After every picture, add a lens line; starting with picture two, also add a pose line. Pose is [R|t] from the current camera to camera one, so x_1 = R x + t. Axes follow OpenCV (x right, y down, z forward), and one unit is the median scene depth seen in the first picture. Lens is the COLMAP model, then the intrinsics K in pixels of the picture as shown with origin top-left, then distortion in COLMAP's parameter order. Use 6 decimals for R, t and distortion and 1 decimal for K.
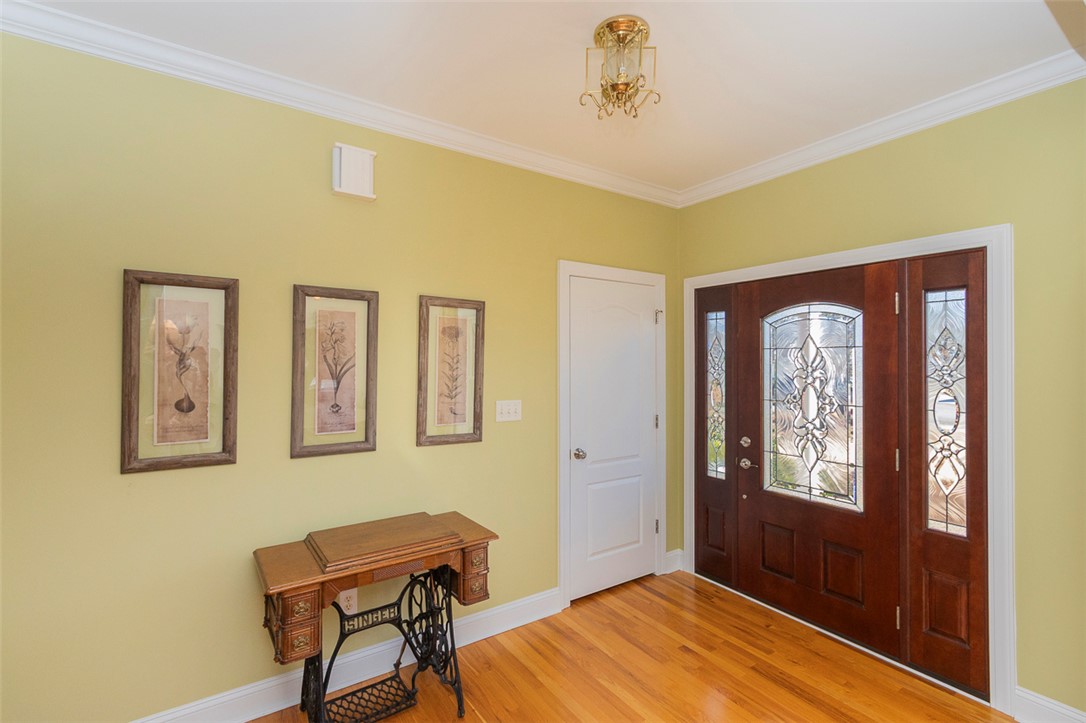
lens RADIAL K [[495.8, 0, 548.6], [0, 495.8, 361.3], [0, 0, 1]] dist [0.004315, -0.000308]
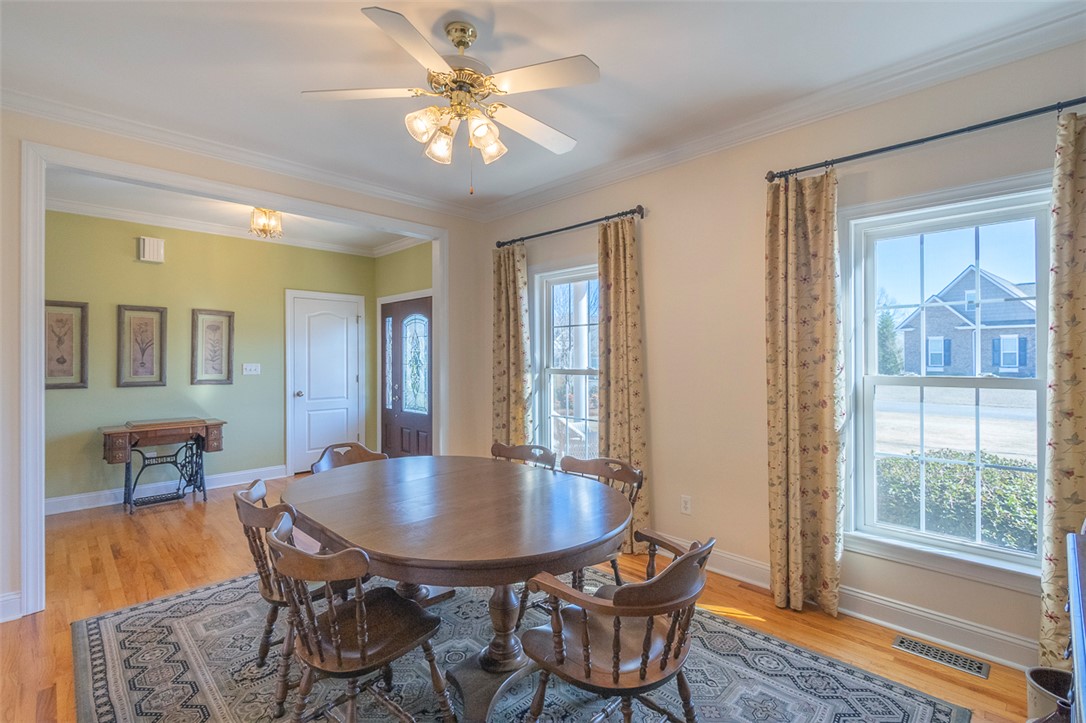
lens RADIAL K [[495.8, 0, 539.0], [0, 495.8, 355.6], [0, 0, 1]] dist [0.004315, -0.000308]
pose [[0.980557, -0.006058, 0.196140, 0.787848], [0.006365, 0.999979, -0.000933, 0.070537], [-0.196131, 0.002163, 0.980575, -1.358581]]
